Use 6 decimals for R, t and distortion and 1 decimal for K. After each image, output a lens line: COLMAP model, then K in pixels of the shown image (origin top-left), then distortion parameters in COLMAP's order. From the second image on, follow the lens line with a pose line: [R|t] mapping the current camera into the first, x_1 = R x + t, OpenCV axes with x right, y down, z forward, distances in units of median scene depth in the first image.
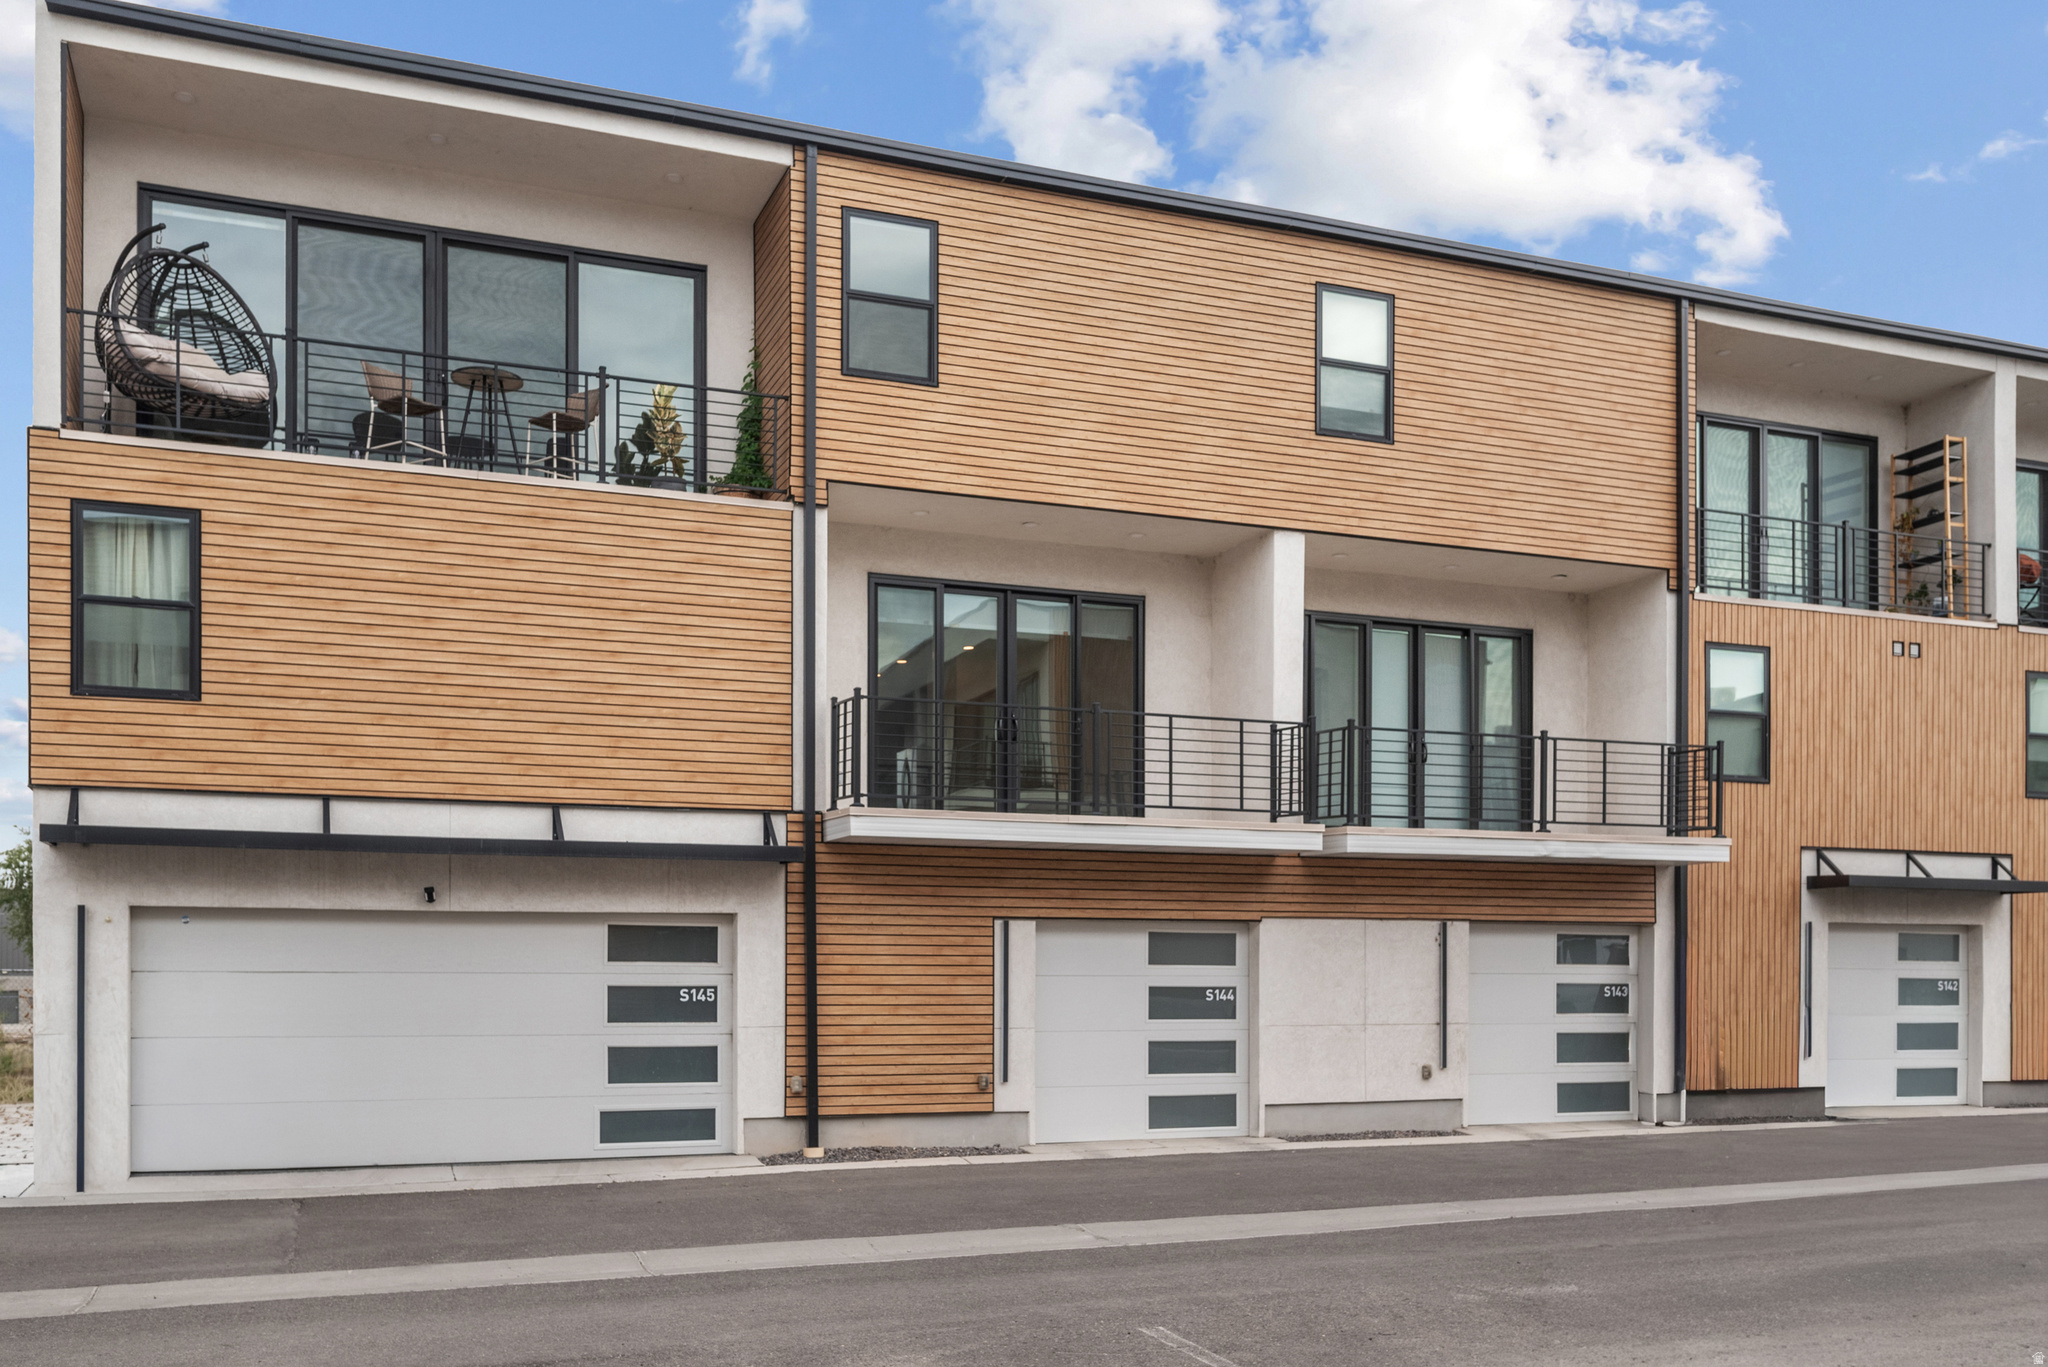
lens RADIAL K [[1759.5, 0, 1017.0], [0, 1759.5, 660.3], [0, 0, 1]] dist [-0.006794, -0.001525]
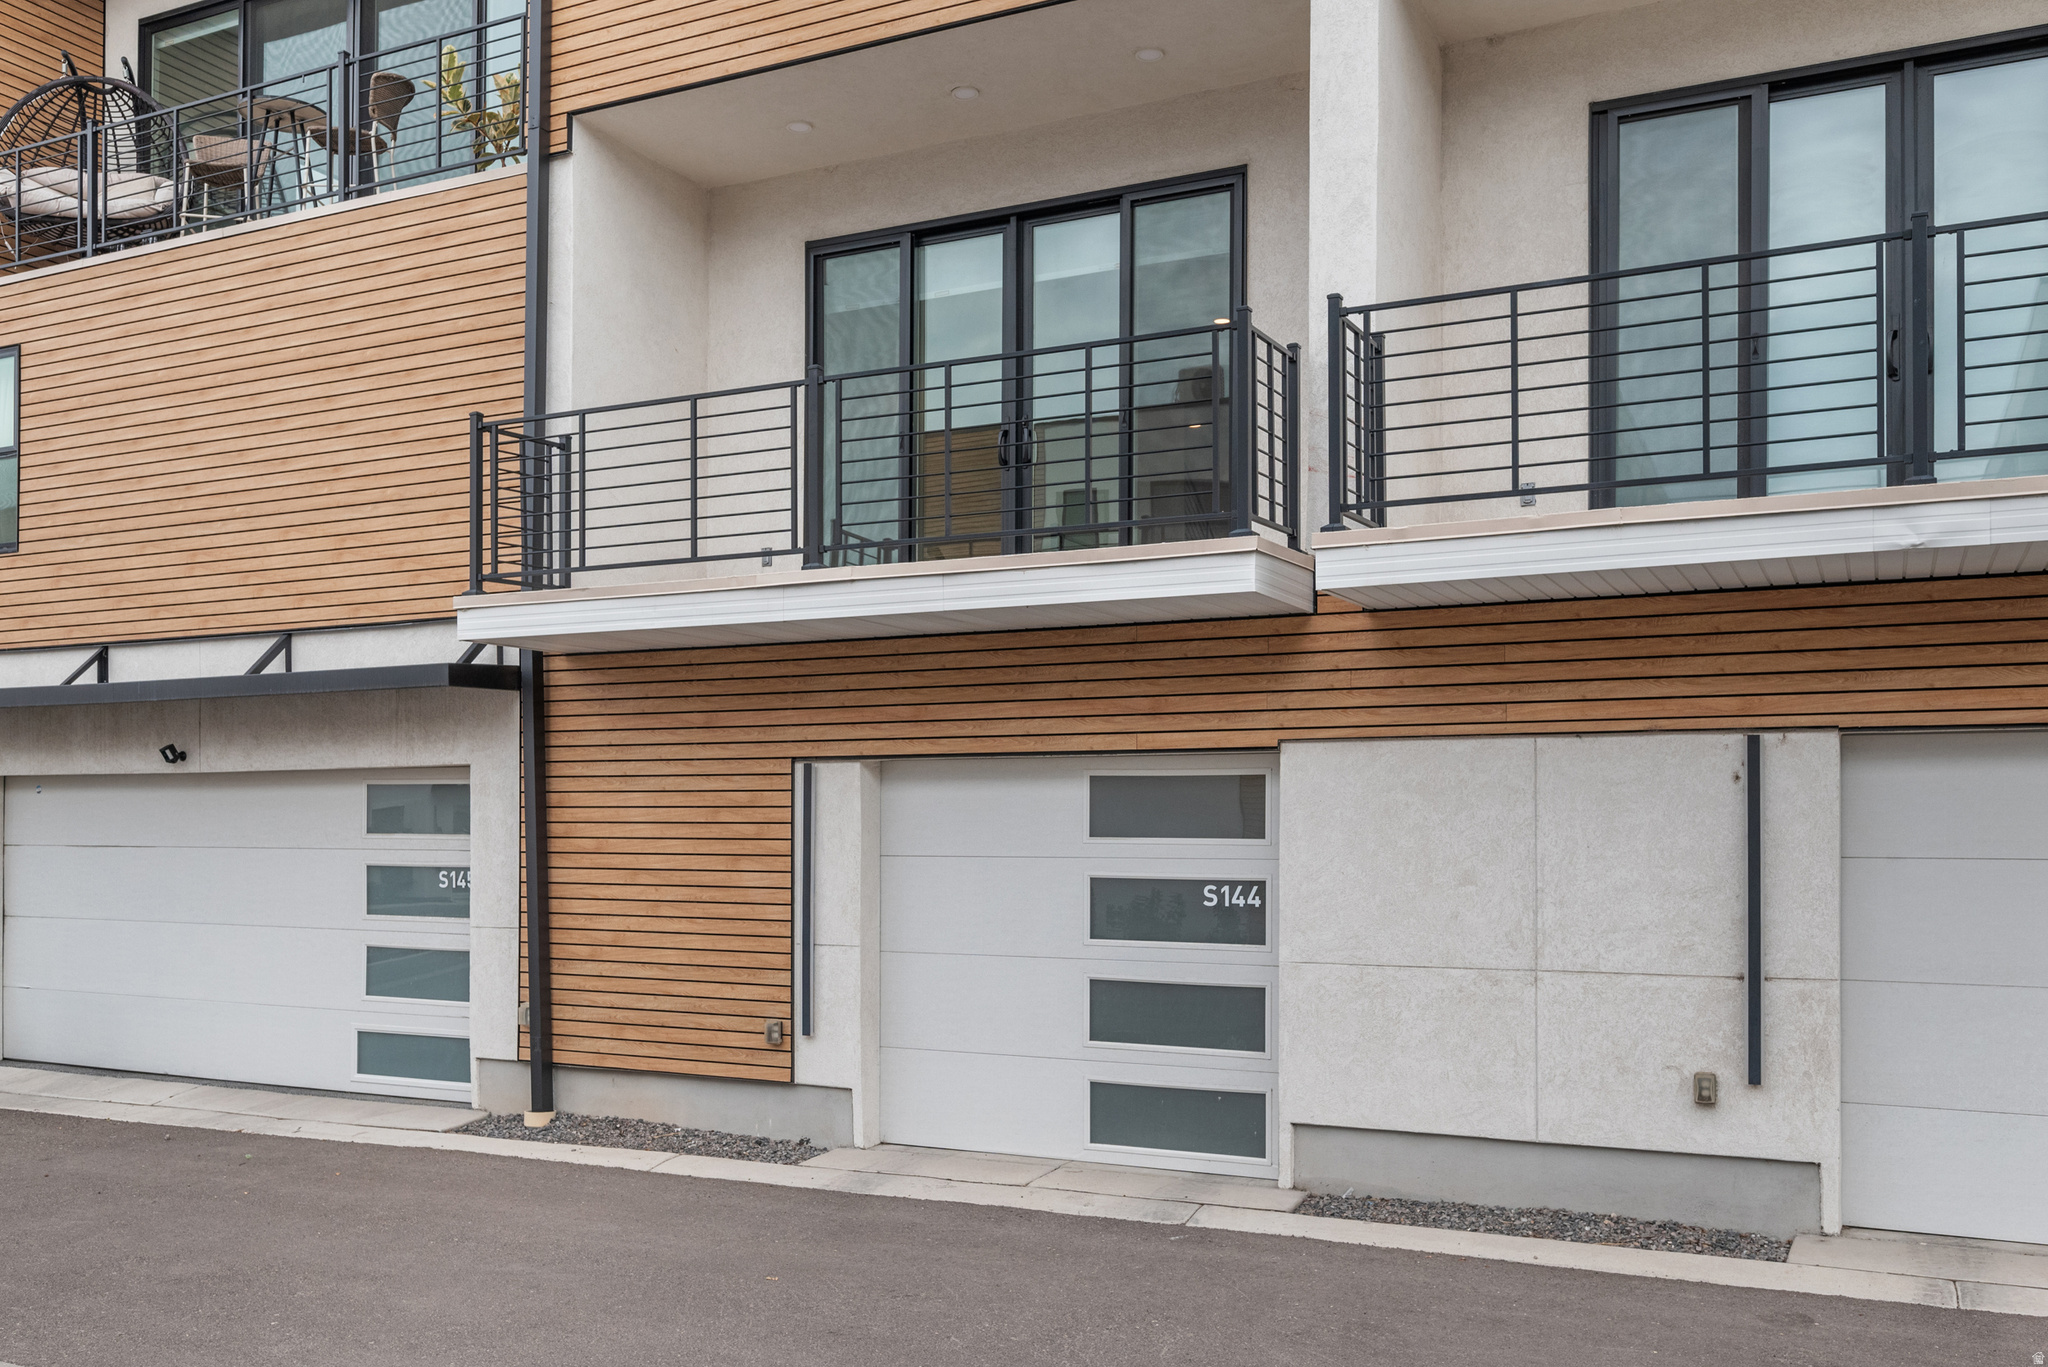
lens RADIAL K [[1741.3, 0, 1023.4], [0, 1741.3, 627.3], [0, 0, 1]] dist [-0.009879, 0.001205]
pose [[0.675364, -0.084671, -0.732608, 0.474219], [0.131424, 0.991304, 0.006584, 0.108519], [0.725680, -0.100729, 0.680619, 0.660742]]
